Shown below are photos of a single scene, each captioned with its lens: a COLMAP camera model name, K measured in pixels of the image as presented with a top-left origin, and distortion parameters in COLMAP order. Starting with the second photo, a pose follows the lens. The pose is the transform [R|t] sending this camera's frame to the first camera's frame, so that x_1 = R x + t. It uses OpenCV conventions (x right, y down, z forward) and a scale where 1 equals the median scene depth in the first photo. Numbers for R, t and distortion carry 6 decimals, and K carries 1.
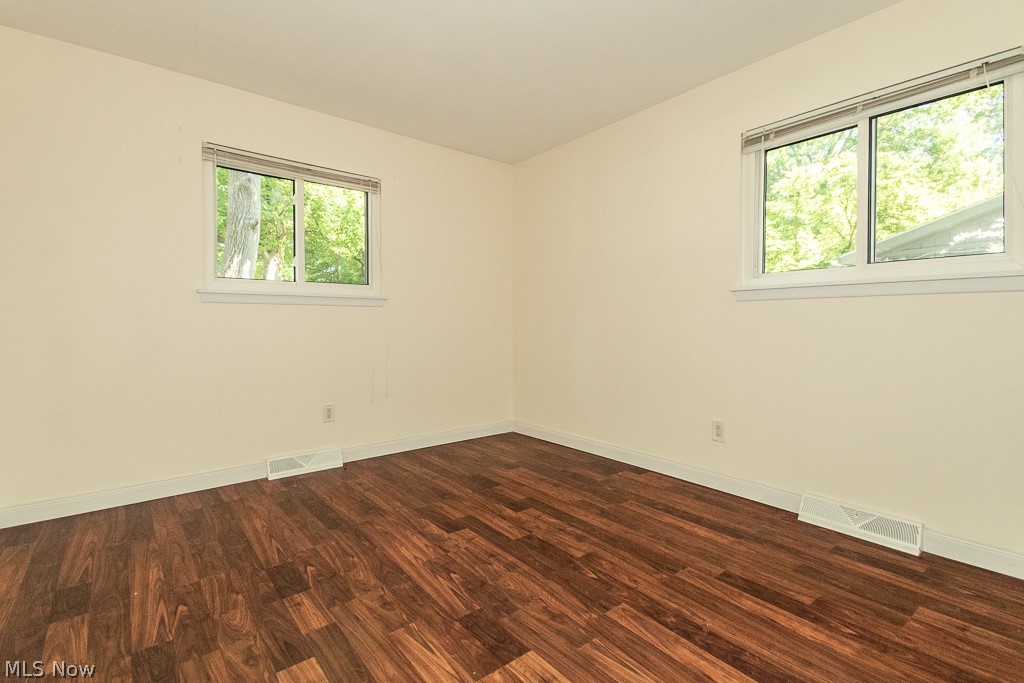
lens RADIAL K [[474.8, 0, 508.5], [0, 474.8, 330.0], [0, 0, 1]] dist [0.064954, -0.030364]
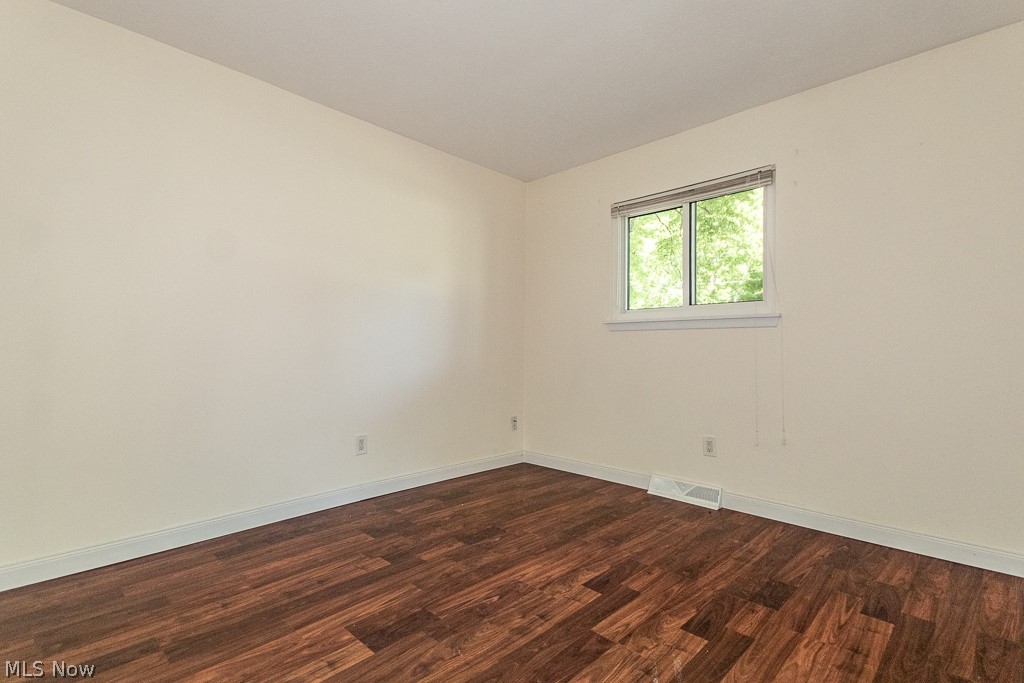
lens RADIAL K [[474.8, 0, 508.5], [0, 474.8, 330.0], [0, 0, 1]] dist [0.064954, -0.030364]
pose [[0.128404, -0.042085, -0.990829, 0.809204], [-0.019762, 0.998792, -0.044984, -0.004459], [0.991525, 0.025357, 0.127418, 0.784171]]
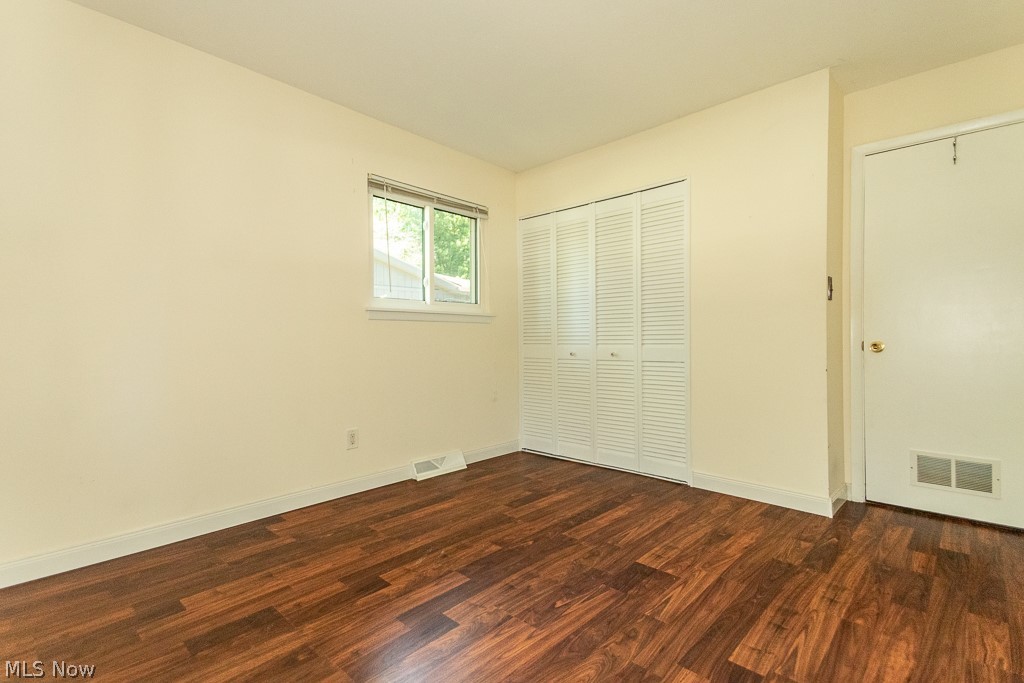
lens RADIAL K [[474.8, 0, 508.5], [0, 474.8, 330.0], [0, 0, 1]] dist [0.064954, -0.030364]
pose [[-0.137874, 0.017274, 0.990299, -0.933626], [0.020849, 0.999677, -0.014534, -0.017544], [-0.990230, 0.018643, -0.138190, 1.081733]]
